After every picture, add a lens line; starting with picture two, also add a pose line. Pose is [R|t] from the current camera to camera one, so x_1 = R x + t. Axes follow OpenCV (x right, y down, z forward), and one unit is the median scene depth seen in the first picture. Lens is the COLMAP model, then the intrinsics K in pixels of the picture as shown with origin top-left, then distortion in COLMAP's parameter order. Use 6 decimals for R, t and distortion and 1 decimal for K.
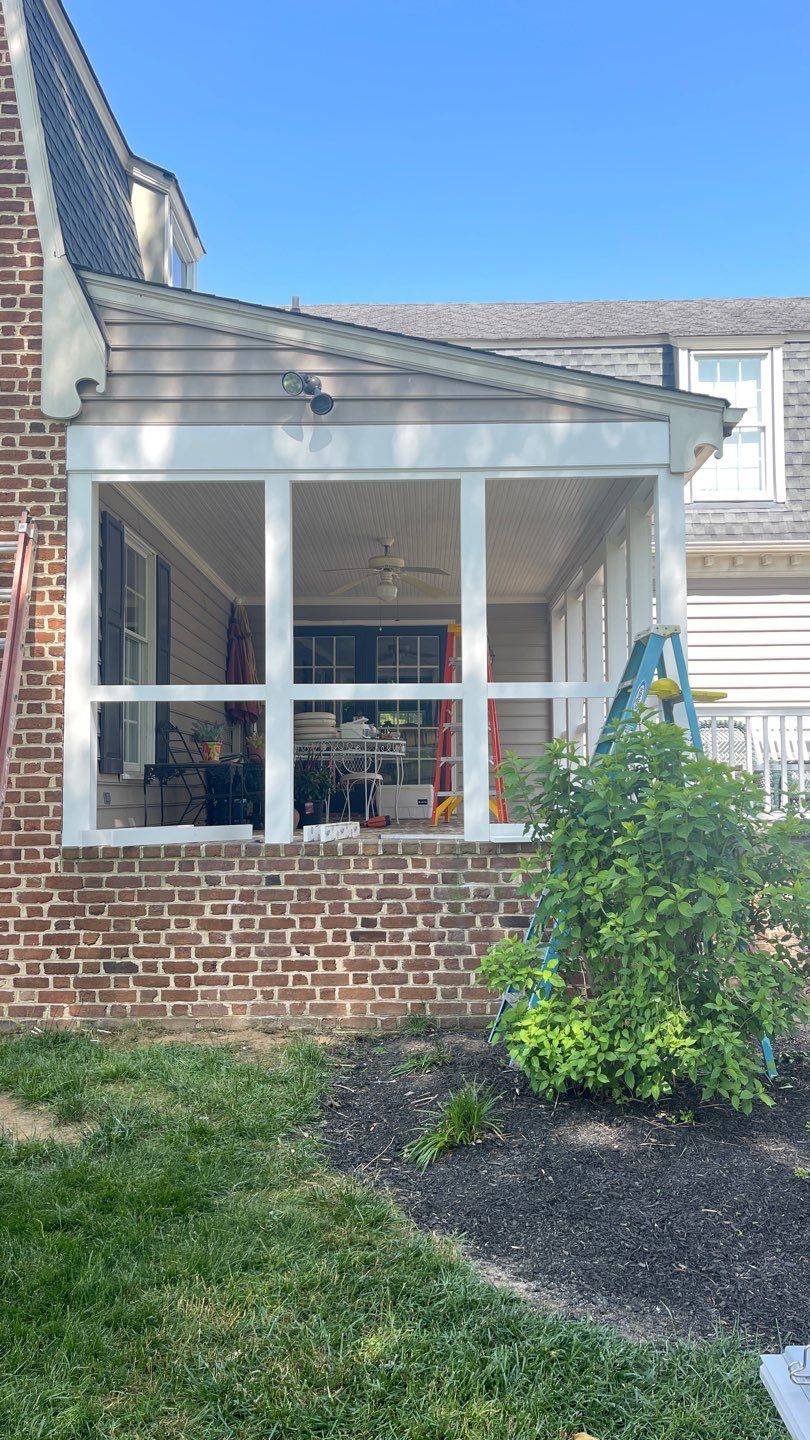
lens RADIAL K [[1076.9, 0, 405.0], [0, 1076.9, 720.0], [0, 0, 1]] dist [0.058305, -0.045499]
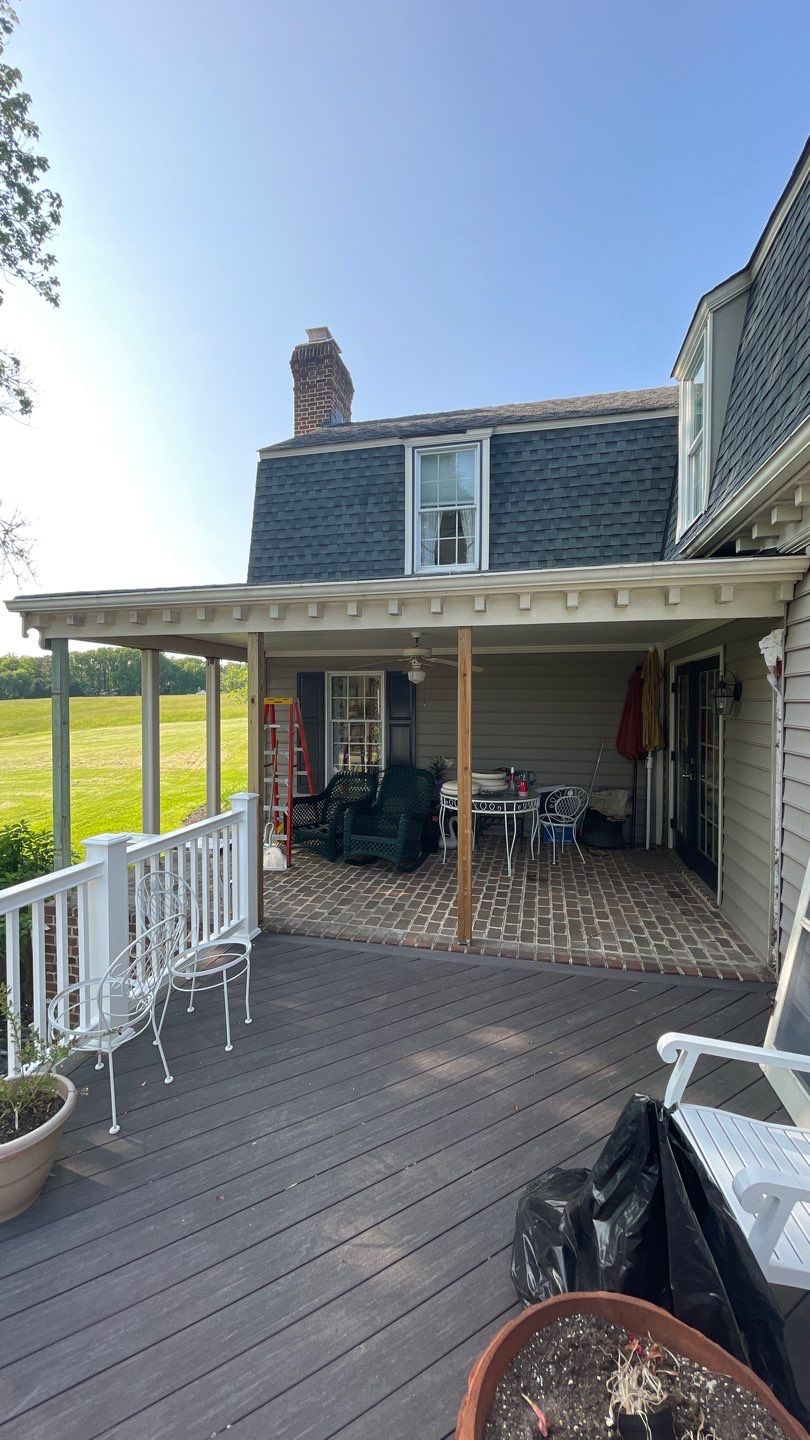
lens RADIAL K [[573.1, 0, 399.8], [0, 573.1, 711.7], [0, 0, 1]] dist [-0.002728, -0.000378]
pose [[-0.222492, 0.020981, -0.974709, 0.889356], [0.063552, 0.997954, 0.006975, -0.120271], [0.972861, -0.060392, -0.223370, 1.613645]]
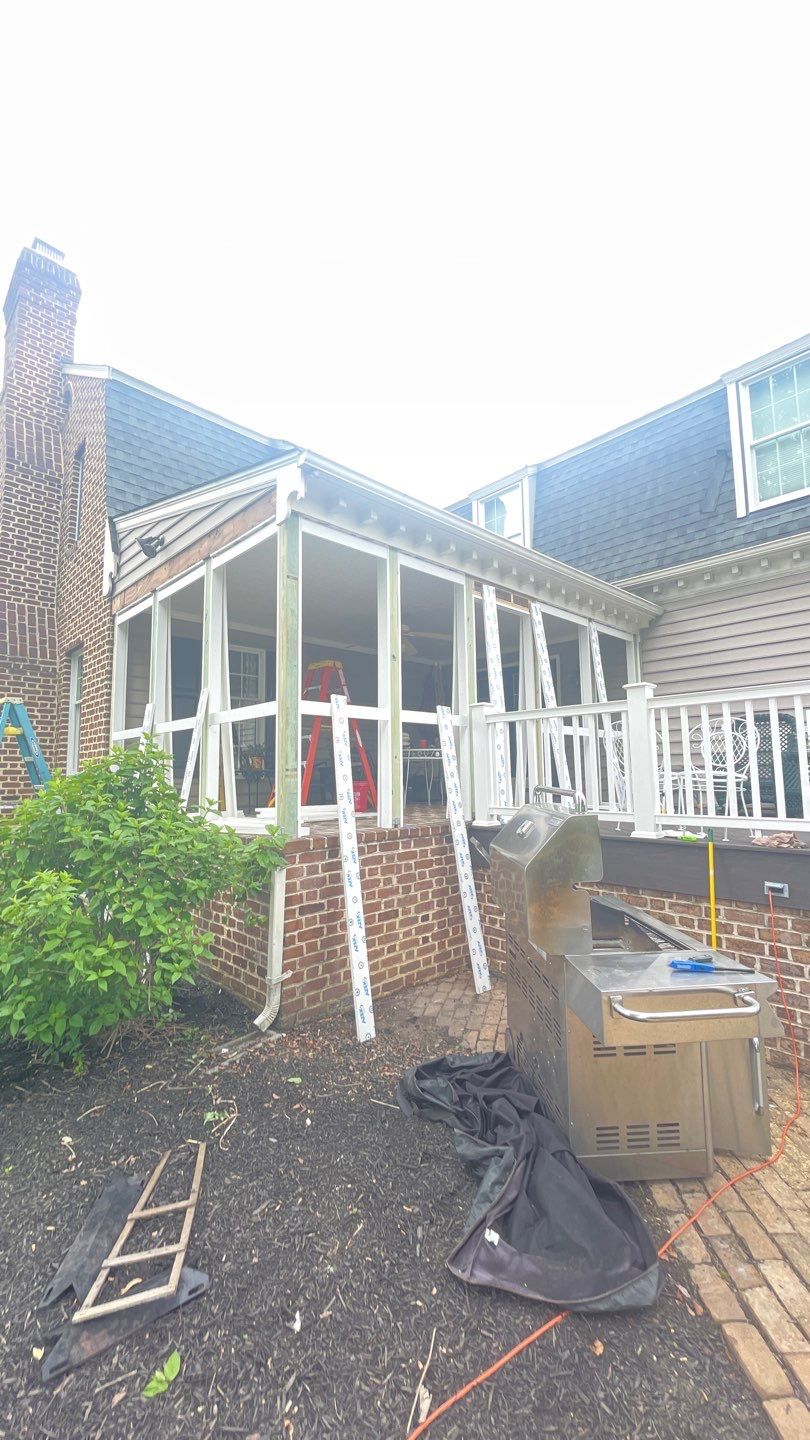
lens RADIAL K [[573.1, 0, 399.8], [0, 573.1, 711.7], [0, 0, 1]] dist [-0.002728, -0.000378]
pose [[0.703879, -0.081407, -0.705640, 0.758631], [0.056156, 0.996679, -0.058967, 0.019016], [0.708097, 0.001880, 0.706113, 0.645744]]
